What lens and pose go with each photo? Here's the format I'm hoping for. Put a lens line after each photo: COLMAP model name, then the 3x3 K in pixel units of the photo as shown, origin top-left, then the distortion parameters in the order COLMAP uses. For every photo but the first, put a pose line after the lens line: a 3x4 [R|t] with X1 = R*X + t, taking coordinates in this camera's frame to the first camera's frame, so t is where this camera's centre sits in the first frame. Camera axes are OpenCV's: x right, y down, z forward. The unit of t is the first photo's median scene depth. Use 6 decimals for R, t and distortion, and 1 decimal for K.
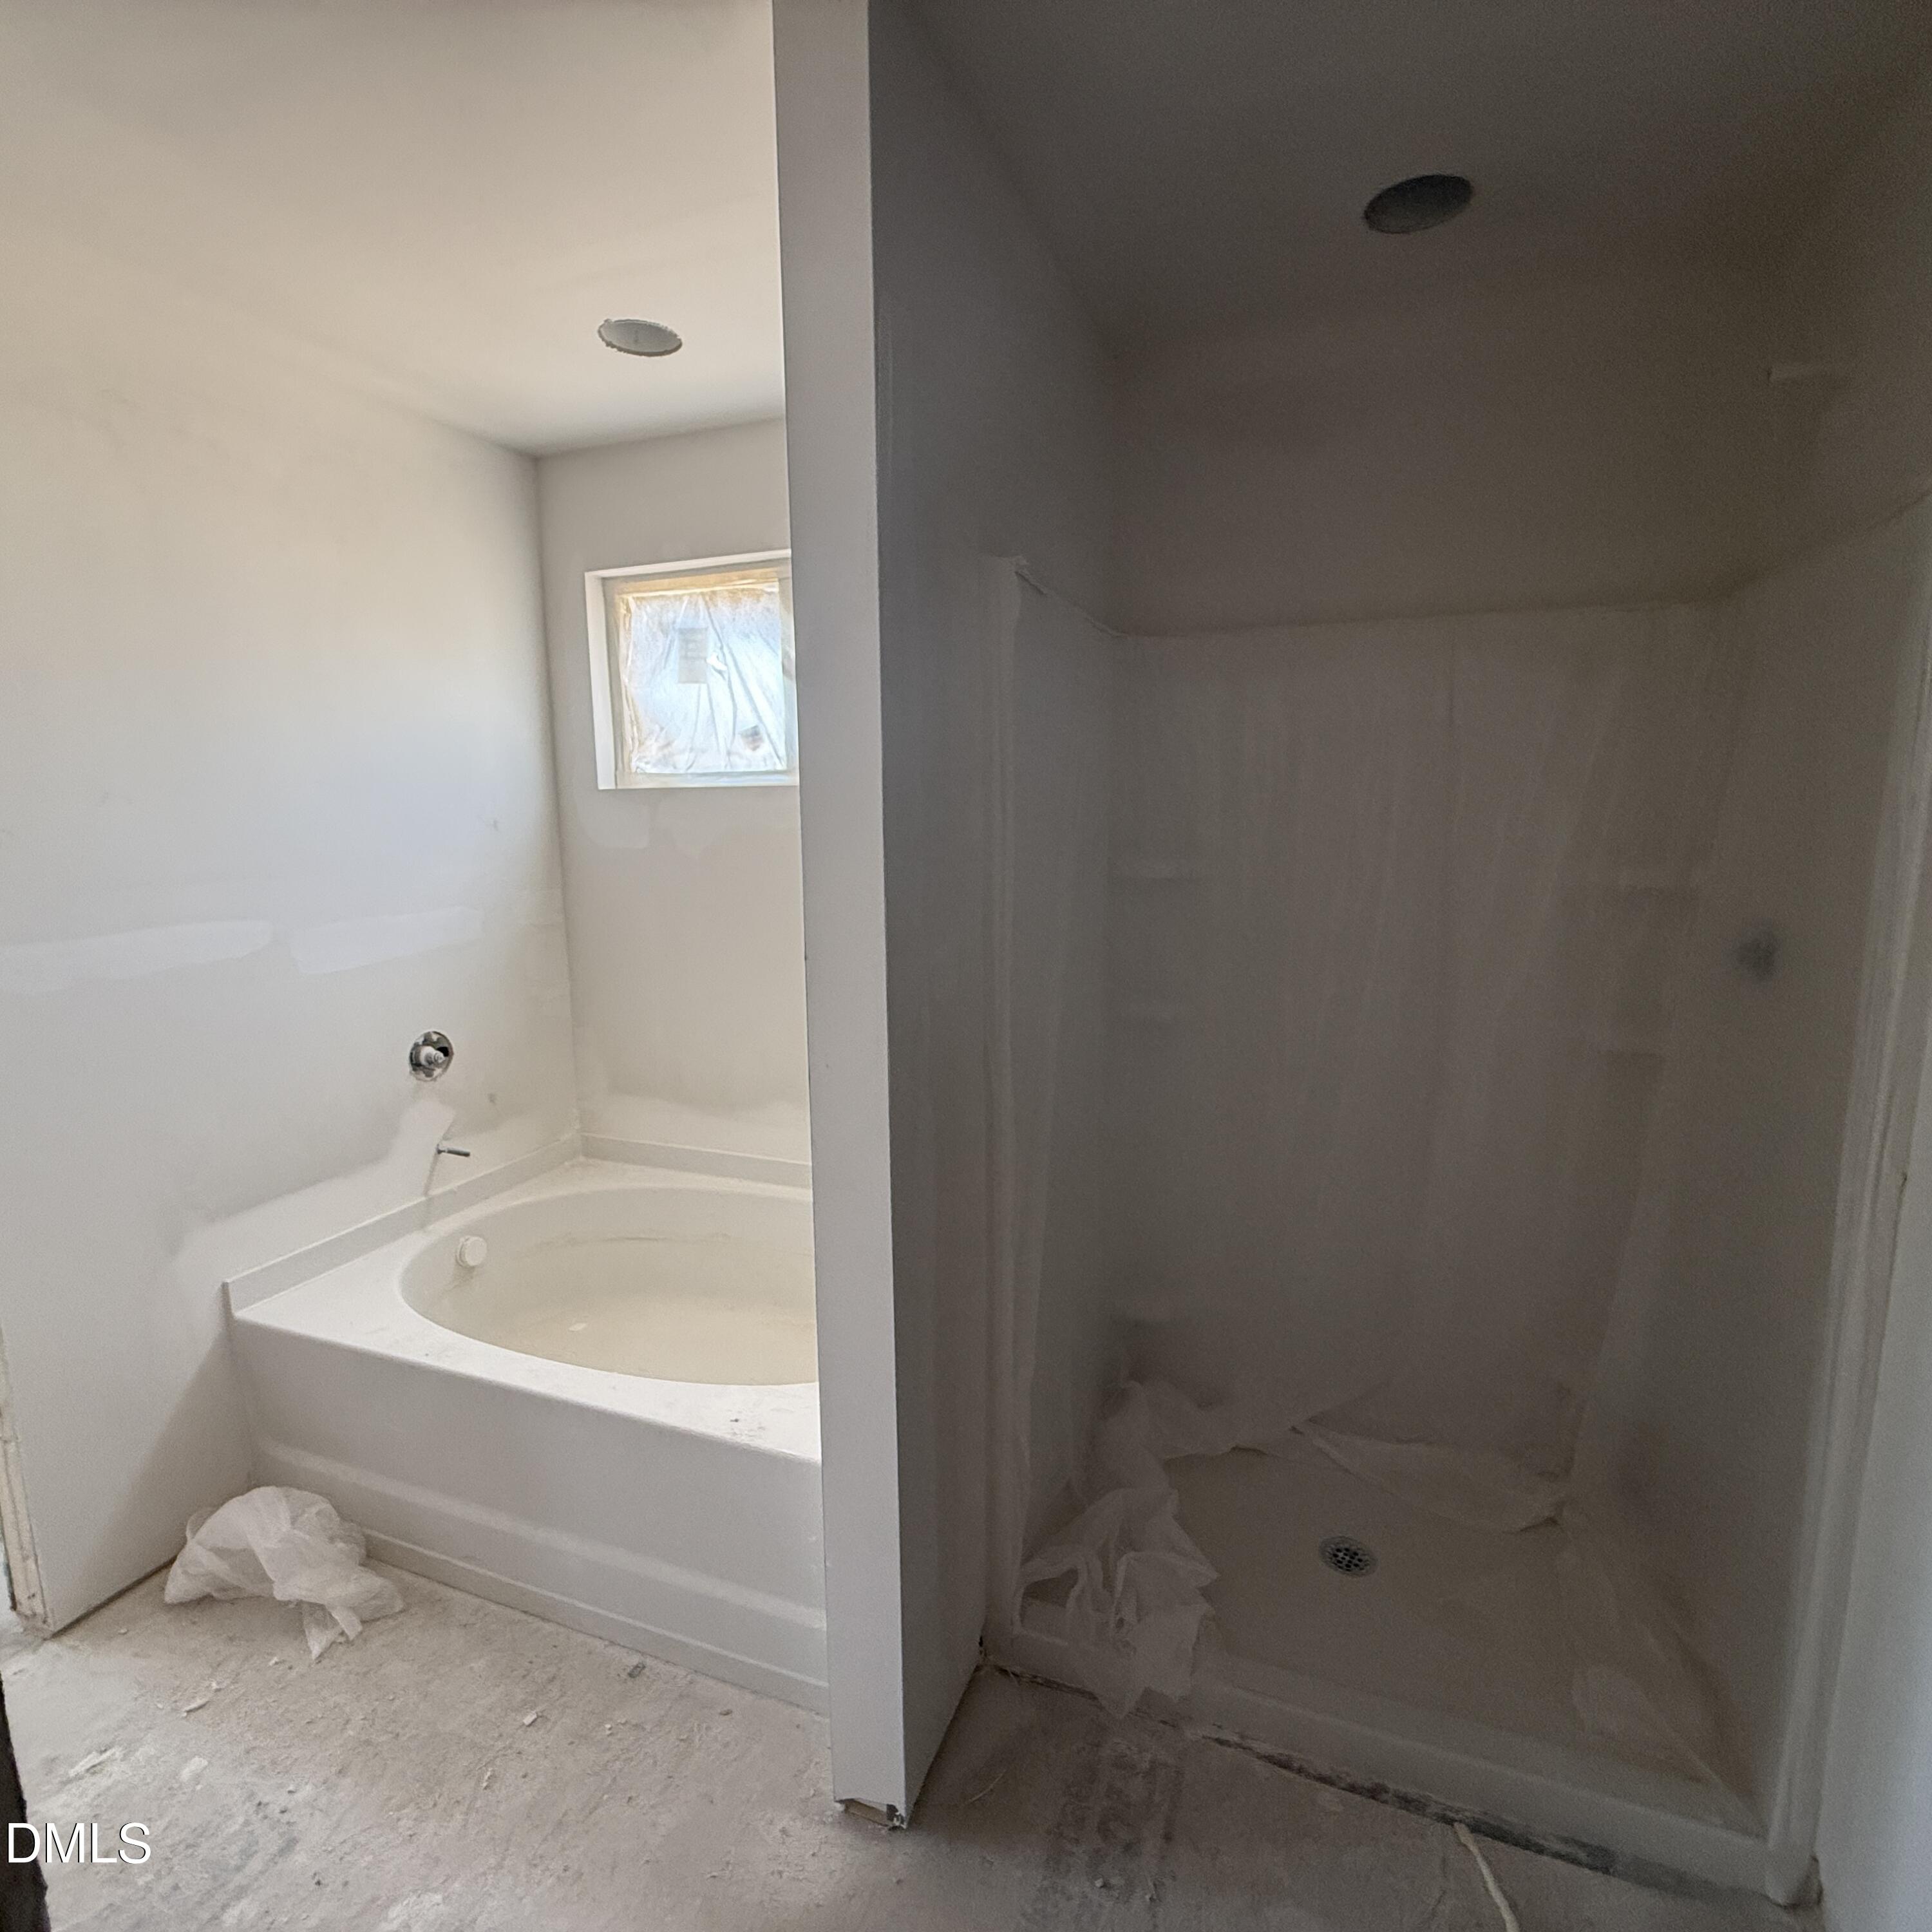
lens RADIAL K [[1016.9, 0, 964.8], [0, 1016.9, 977.3], [0, 0, 1]] dist [0.000507, -0.001010]
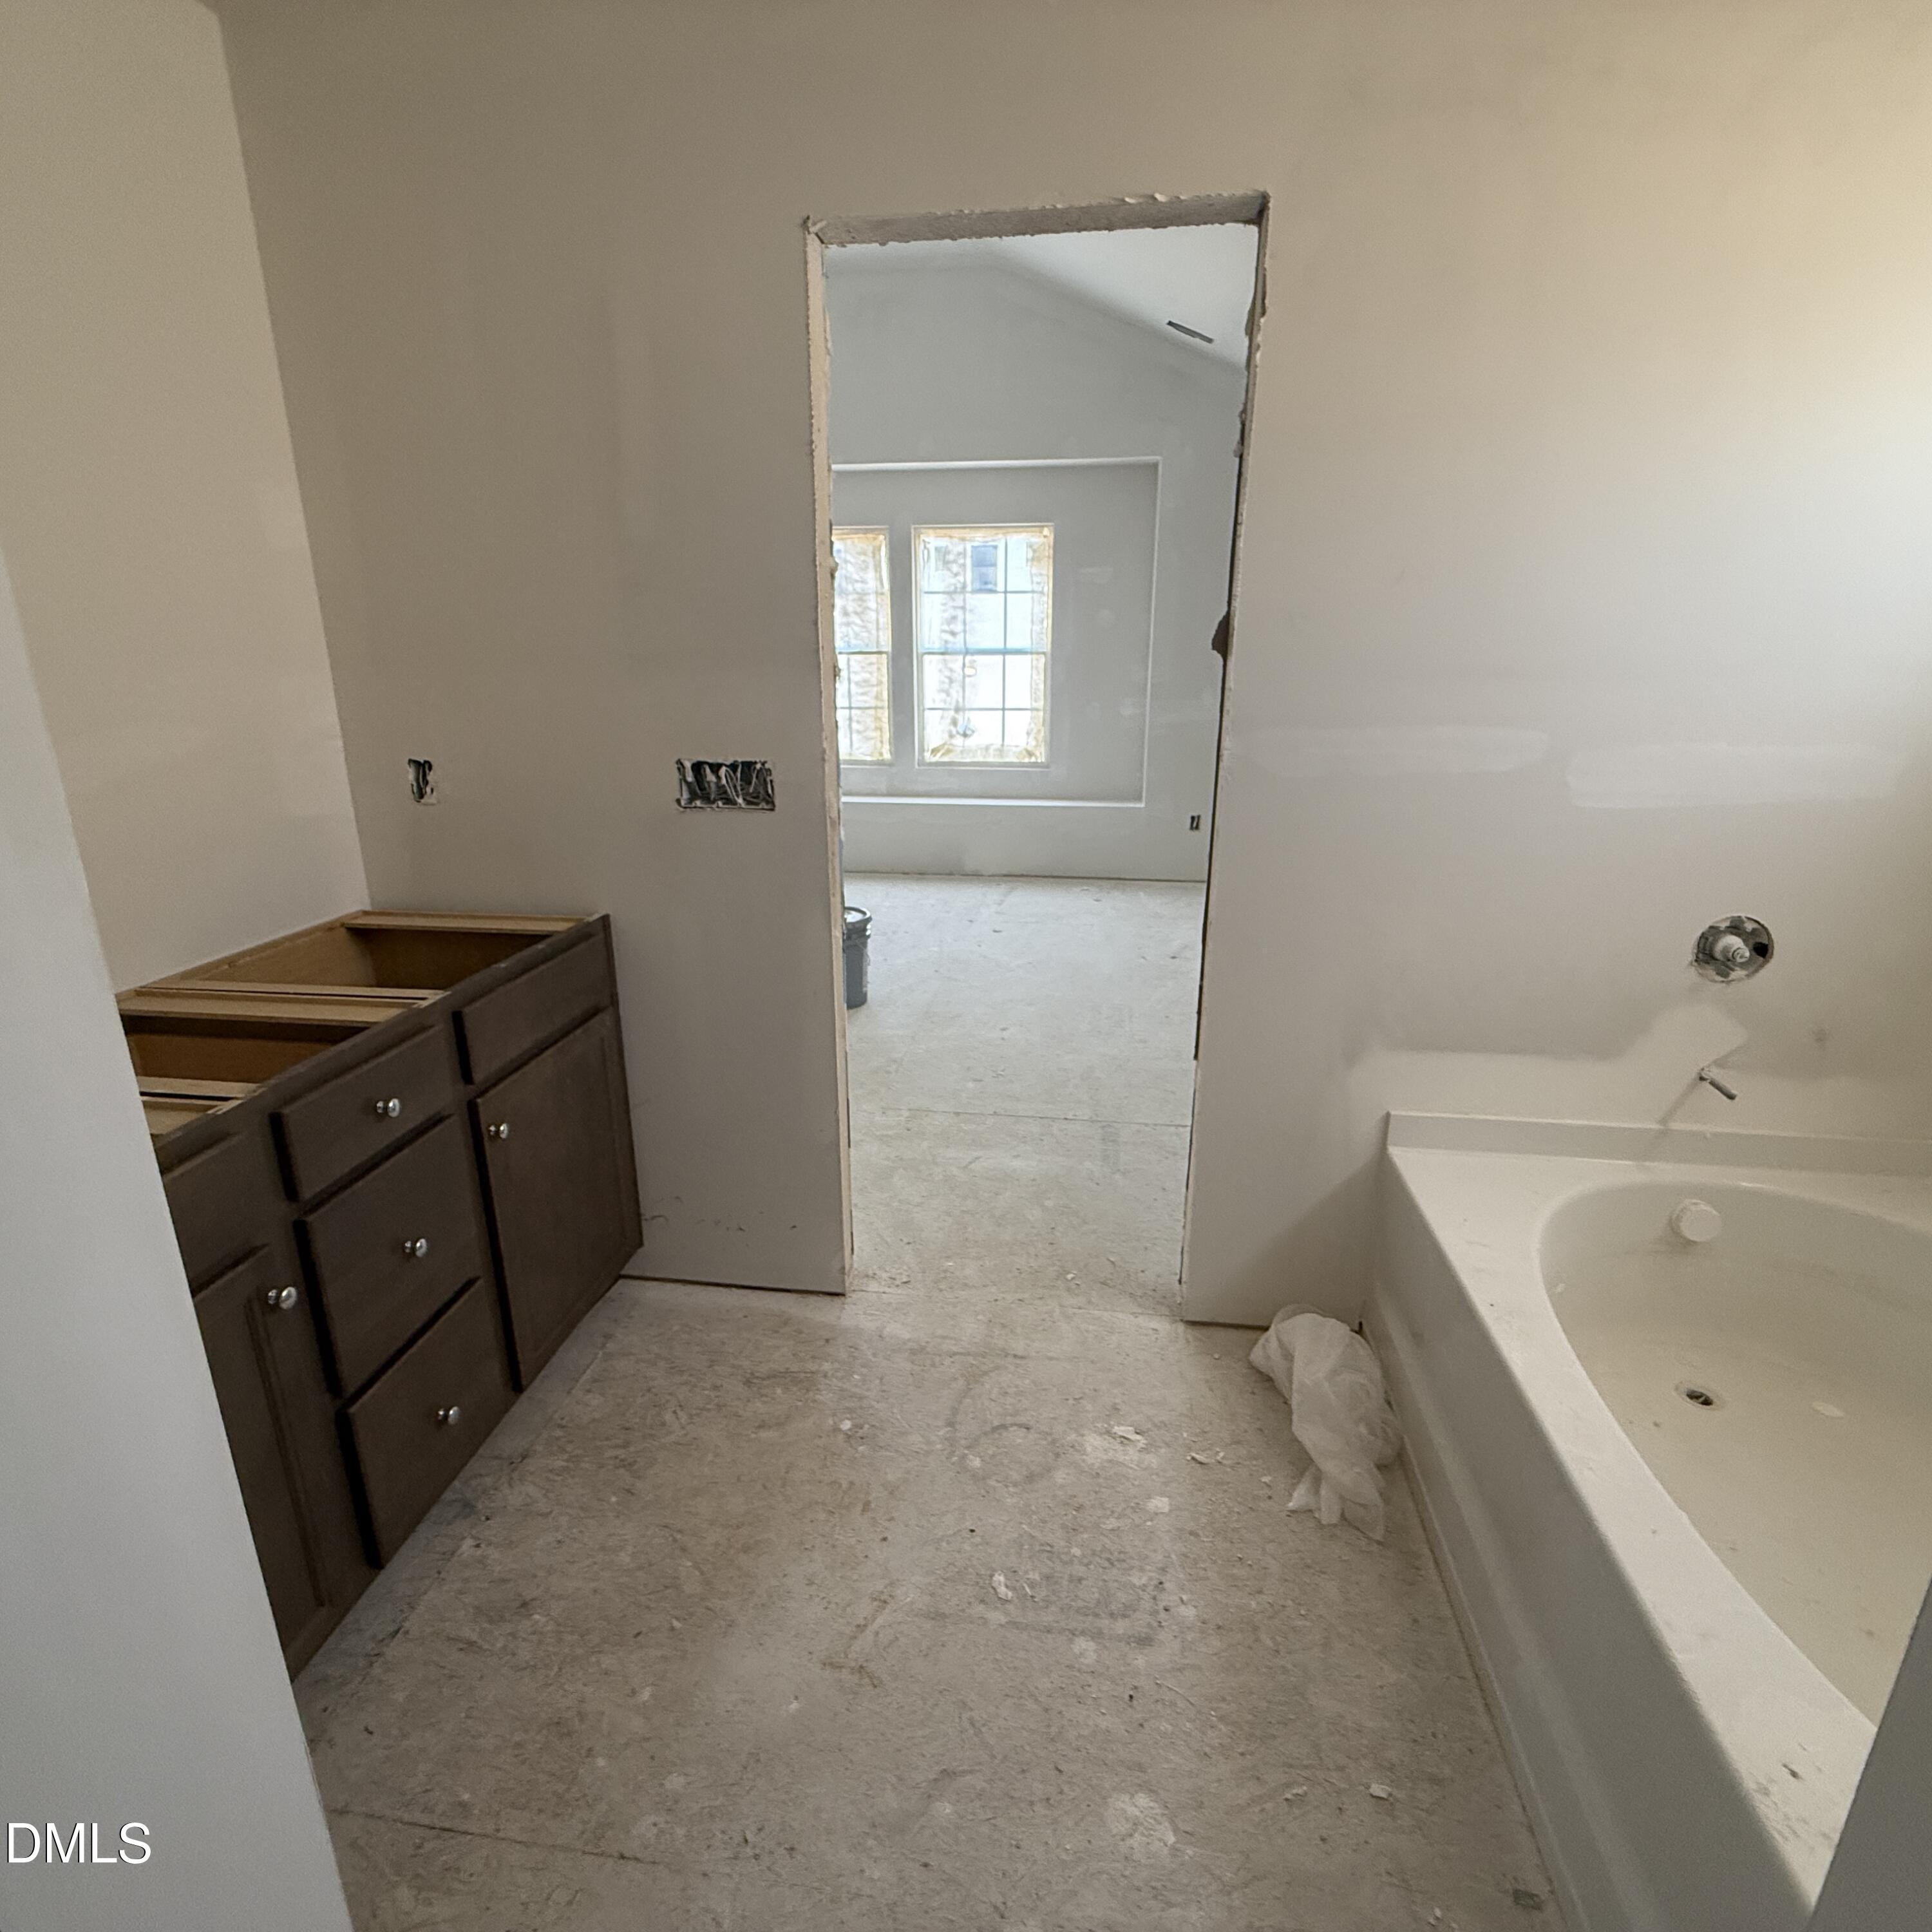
lens RADIAL K [[1016.9, 0, 964.8], [0, 1016.9, 977.3], [0, 0, 1]] dist [0.000507, -0.001010]
pose [[0.224558, 0.301963, -0.926495, 0.027544], [-0.153305, 0.949884, 0.272429, -0.020098], [0.962326, 0.080860, 0.259597, 0.366121]]
